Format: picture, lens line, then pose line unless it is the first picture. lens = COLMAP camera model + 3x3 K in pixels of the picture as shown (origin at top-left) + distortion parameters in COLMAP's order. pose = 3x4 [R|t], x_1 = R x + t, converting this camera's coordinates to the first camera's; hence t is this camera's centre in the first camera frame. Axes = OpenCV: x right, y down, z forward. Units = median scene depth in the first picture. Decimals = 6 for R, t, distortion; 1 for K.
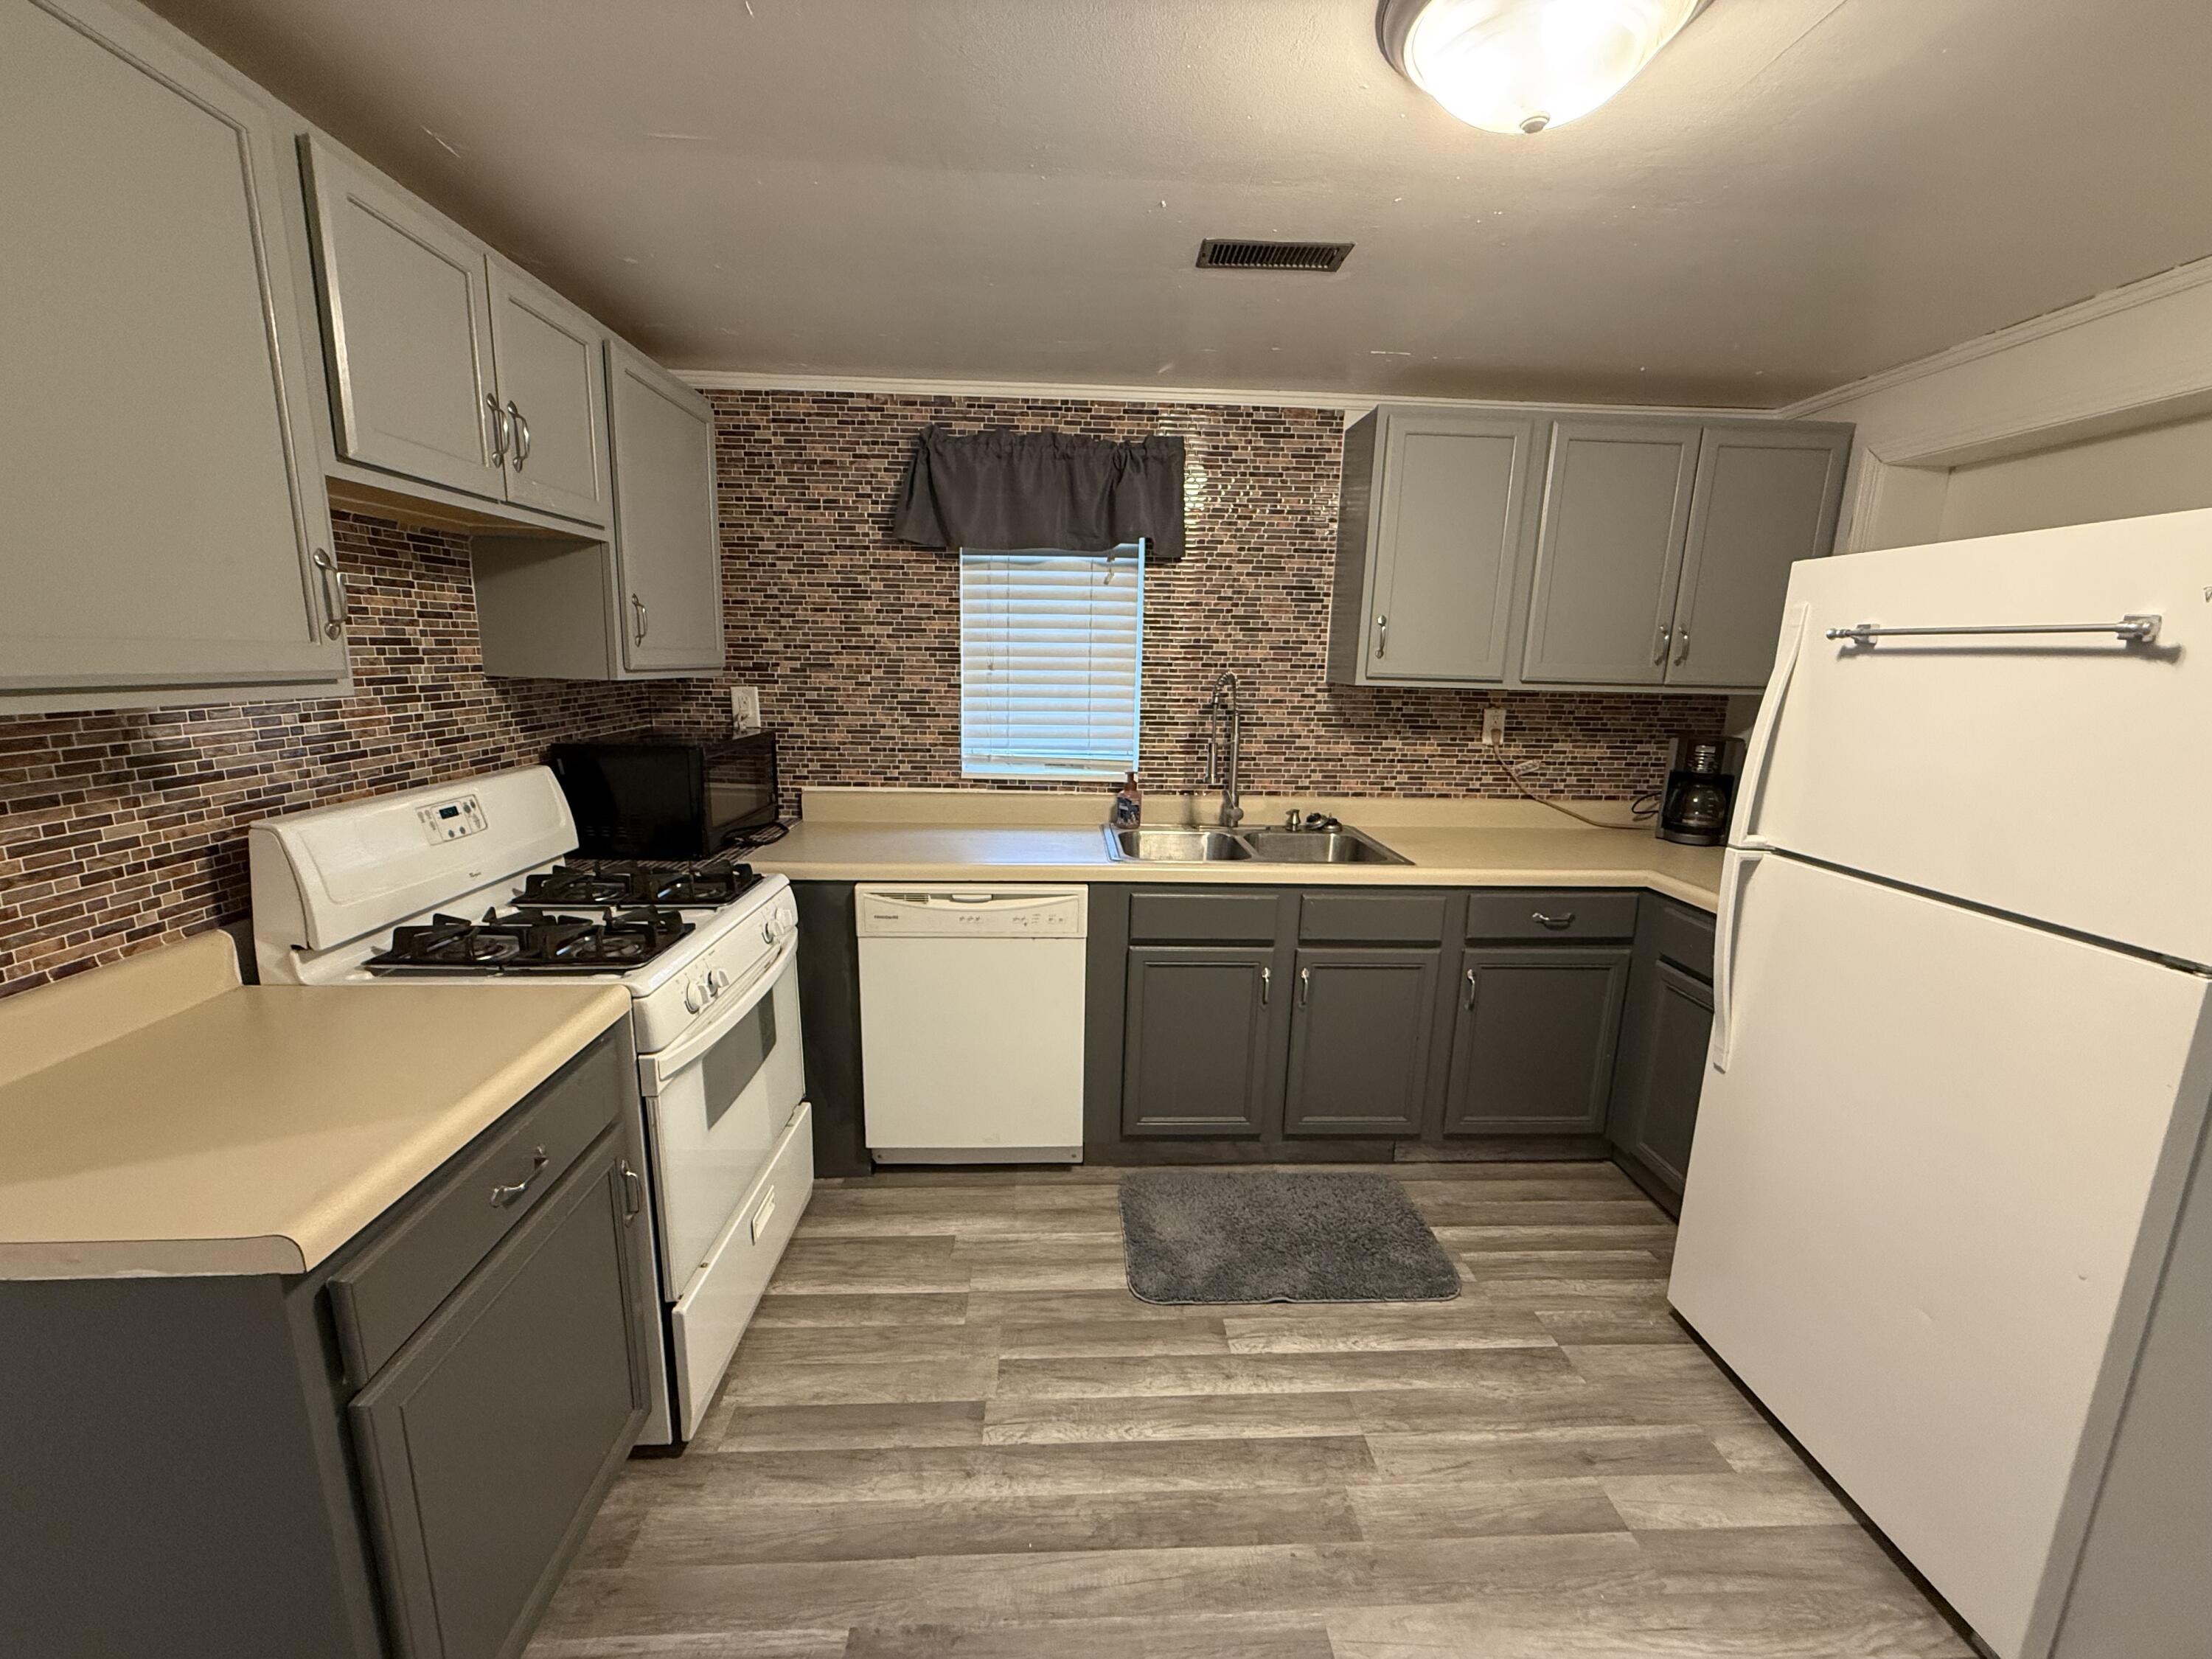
lens RADIAL K [[882.8, 0, 1098.9], [0, 882.8, 831.9], [0, 0, 1]] dist [0.000824, -0.000206]
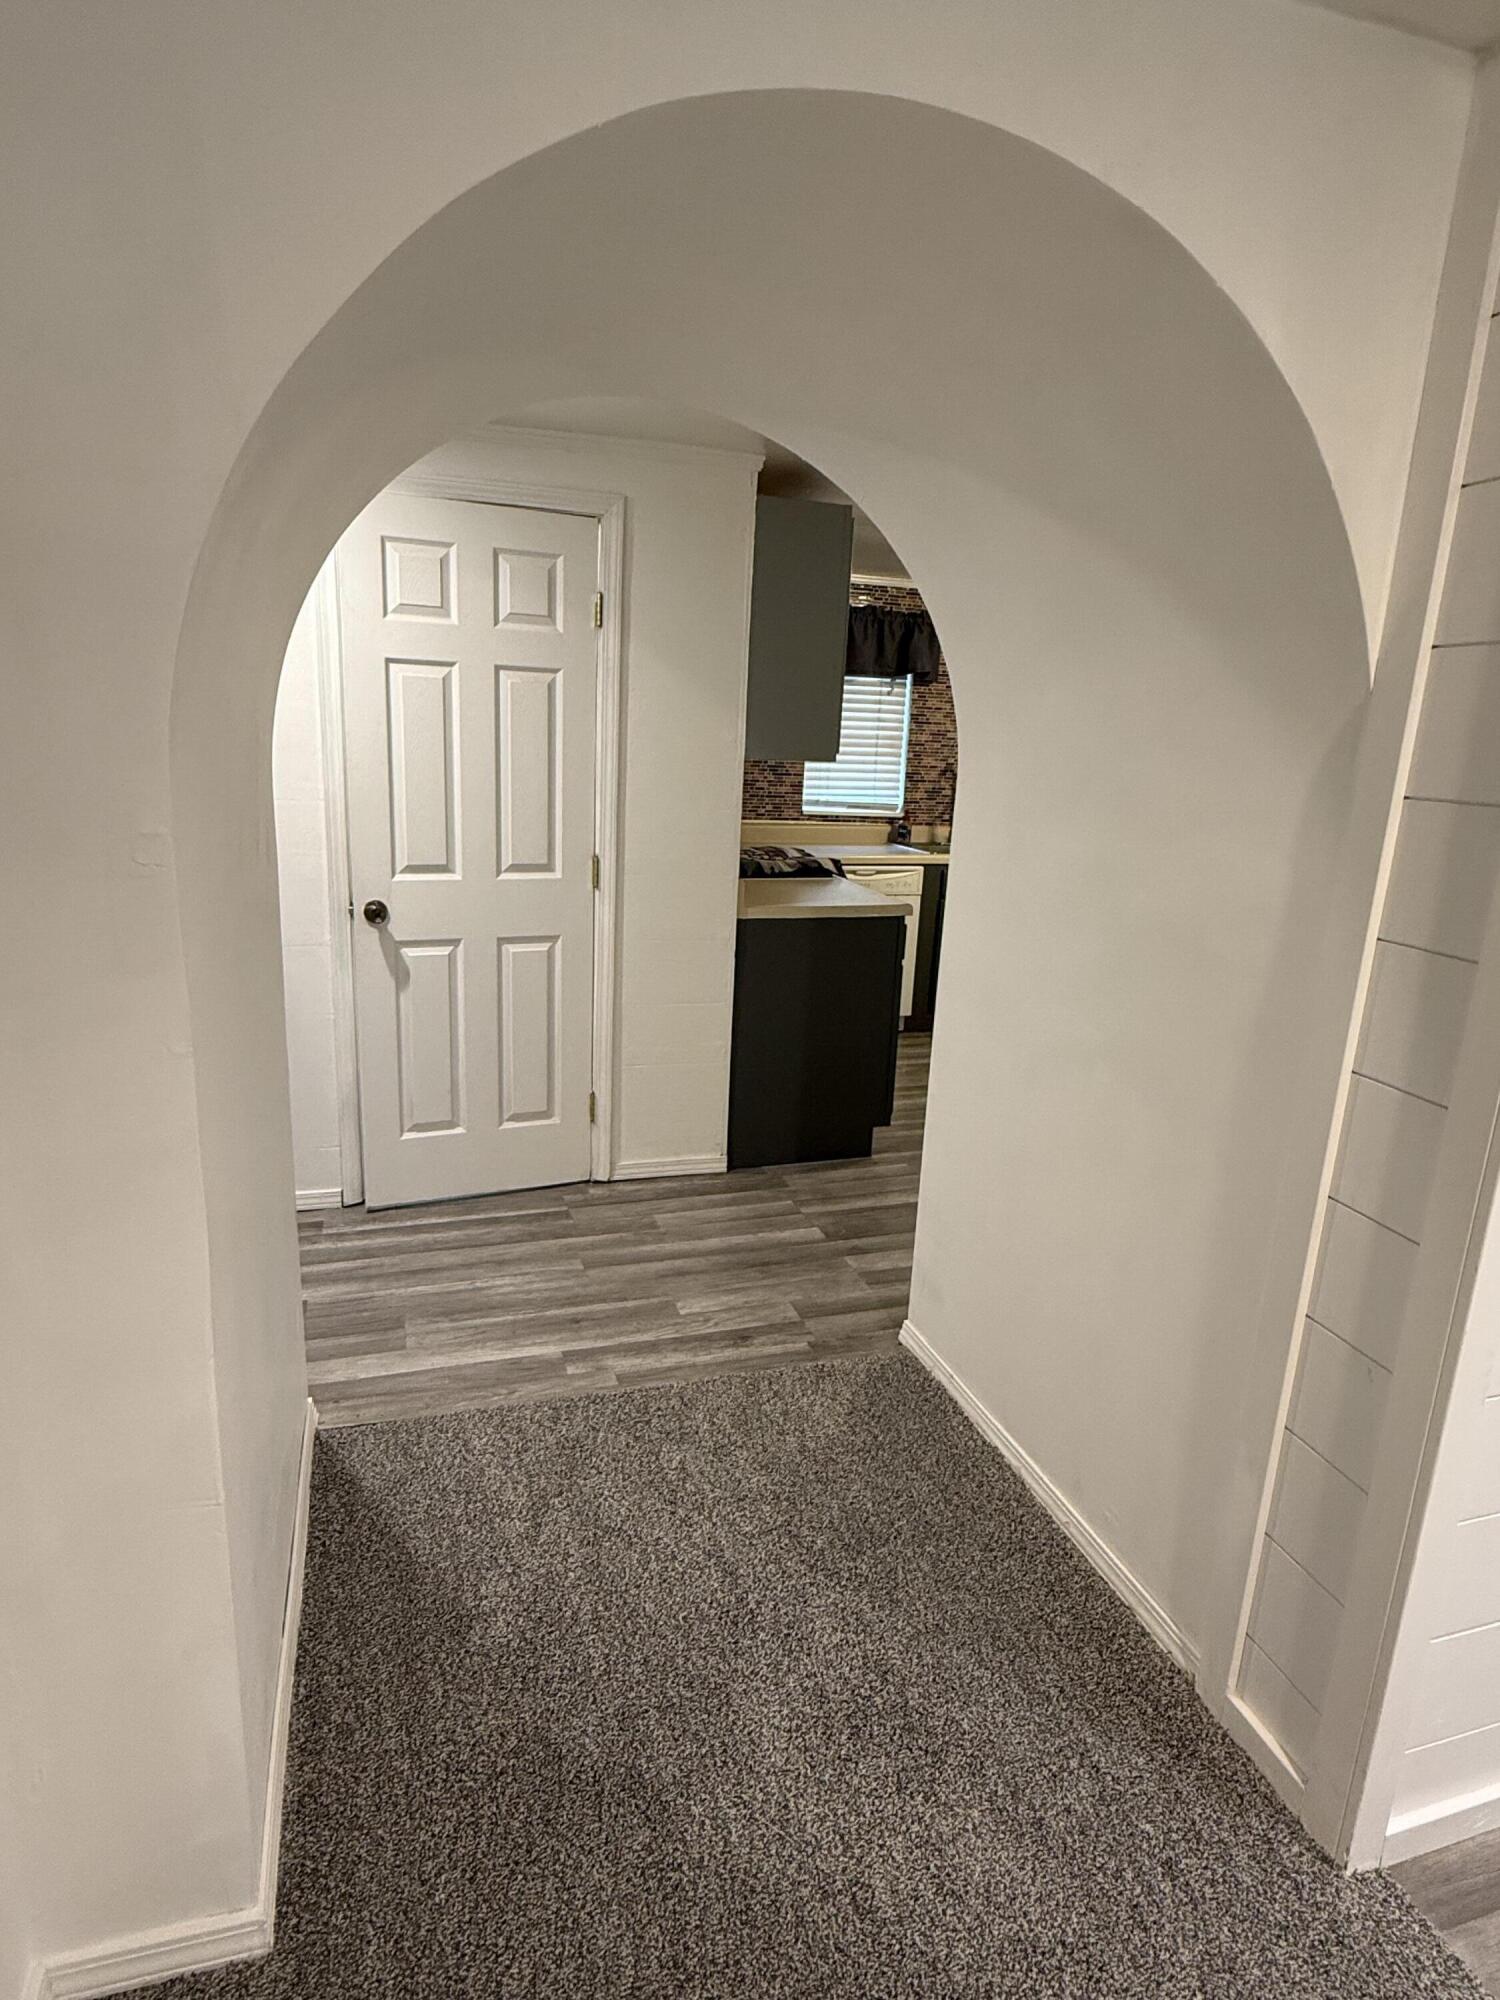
lens RADIAL K [[1123.3, 0, 747.6], [0, 1123.3, 997.1], [0, 0, 1]] dist [0.000971, -0.001093]
pose [[0.963327, -0.040048, 0.265325, -0.954470], [0.030612, 0.998746, 0.039606, 0.220883], [-0.266579, -0.030031, 0.963345, -1.117236]]
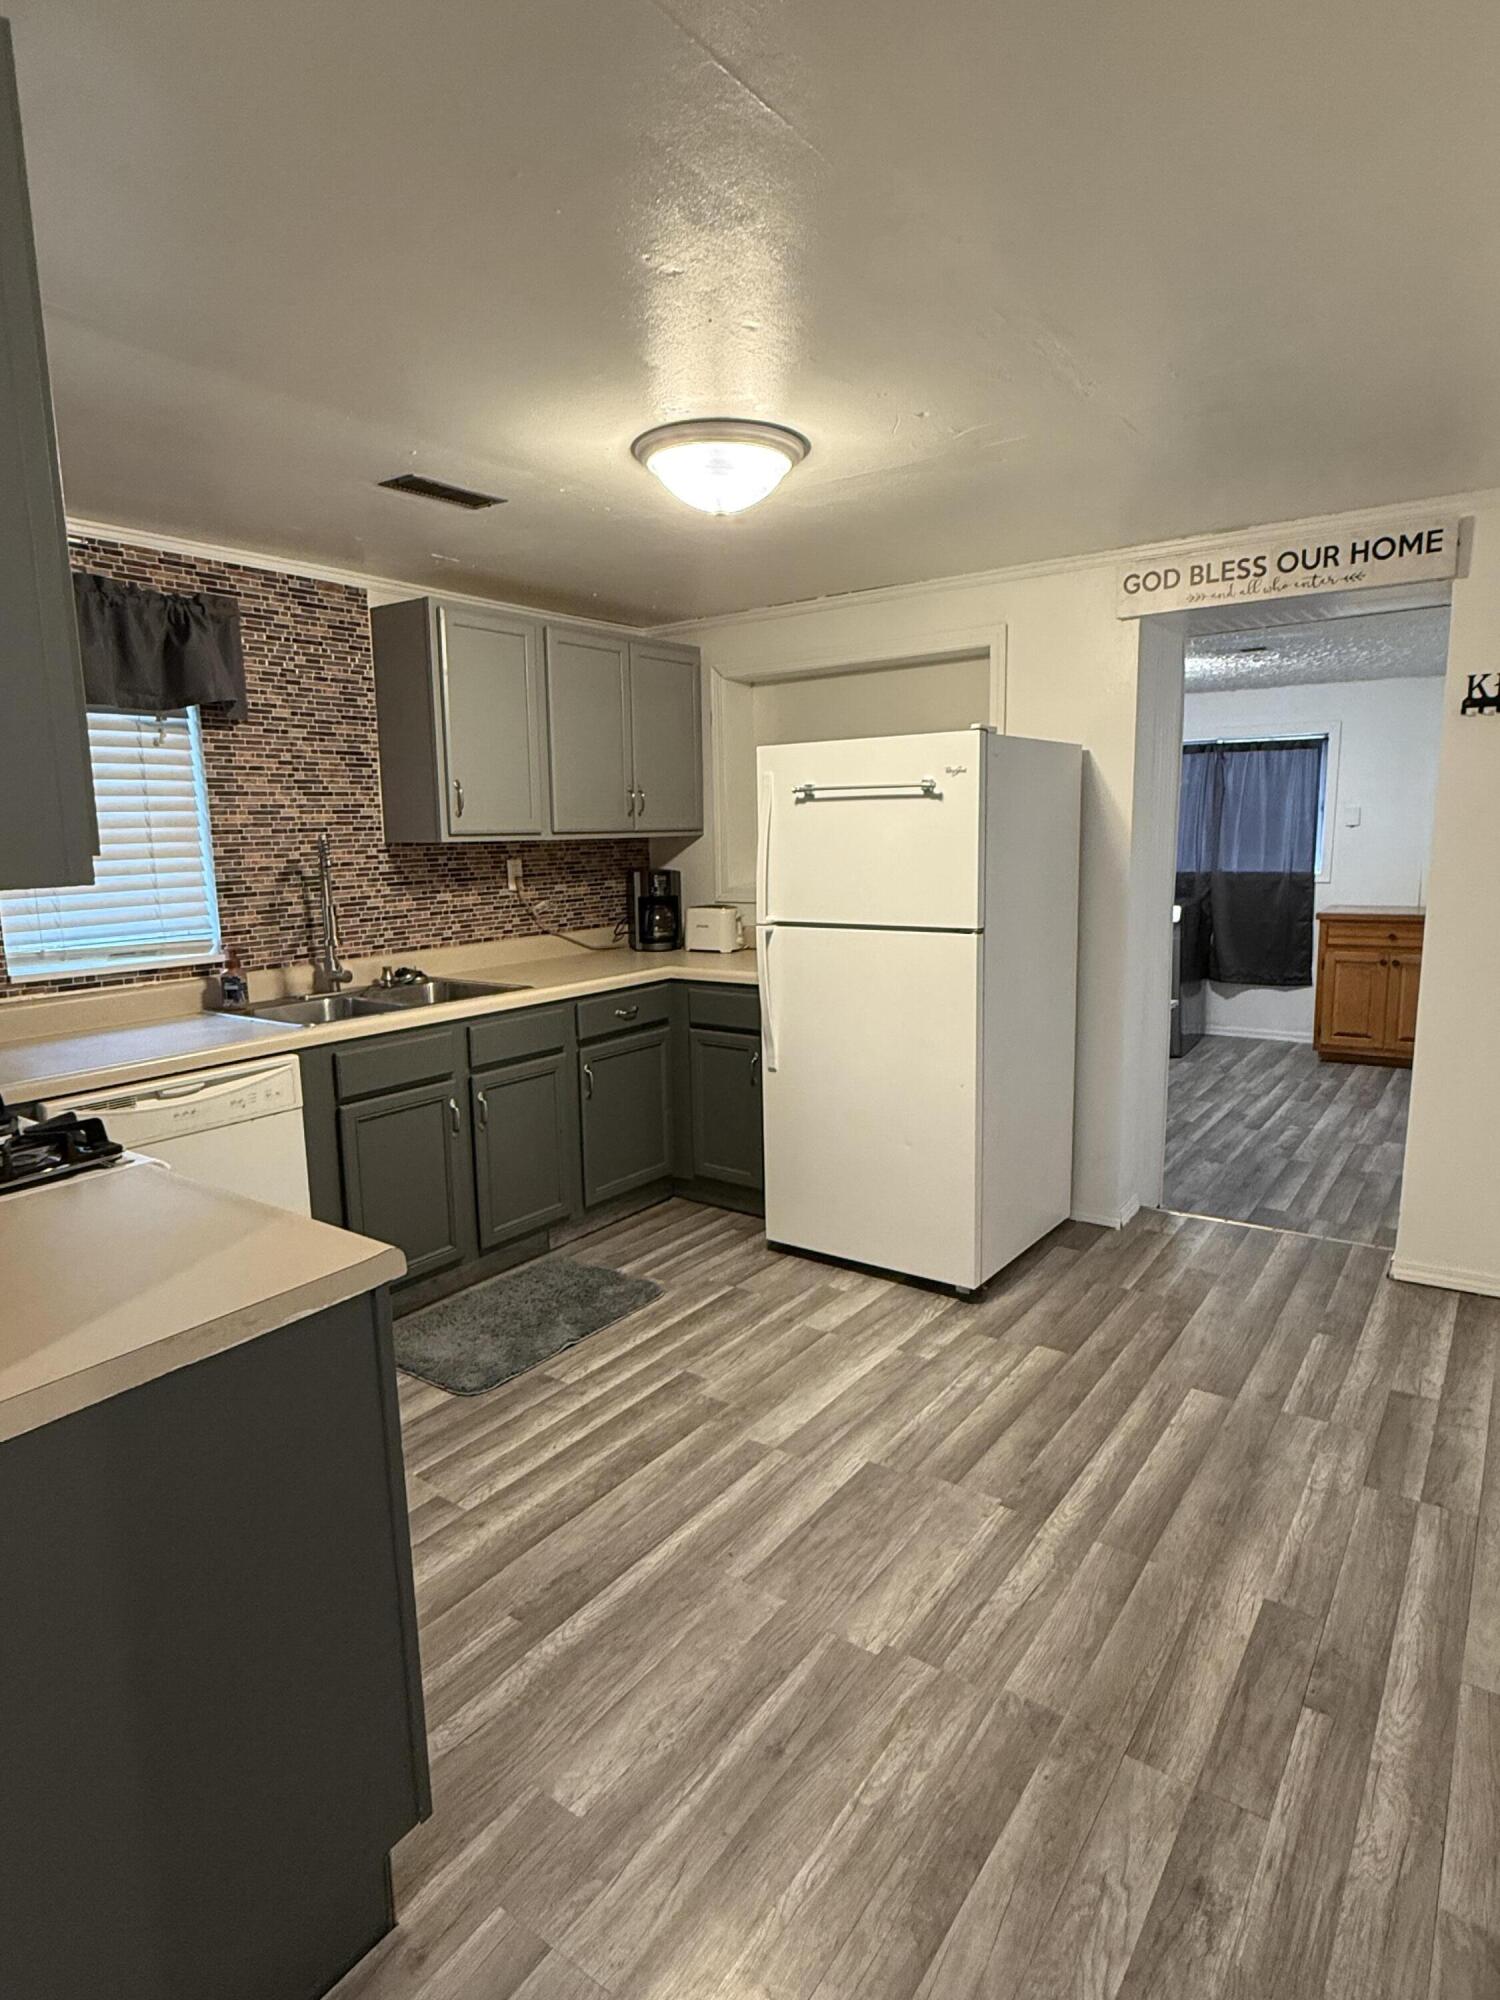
lens RADIAL K [[1123.3, 0, 755.1], [0, 1123.3, 1004.2], [0, 0, 1]] dist [0.000971, -0.001093]
pose [[0.615572, -0.158072, 0.772065, -0.626118], [0.189120, 0.980680, 0.049997, 0.039438], [-0.765052, 0.115236, 0.633574, -0.181117]]
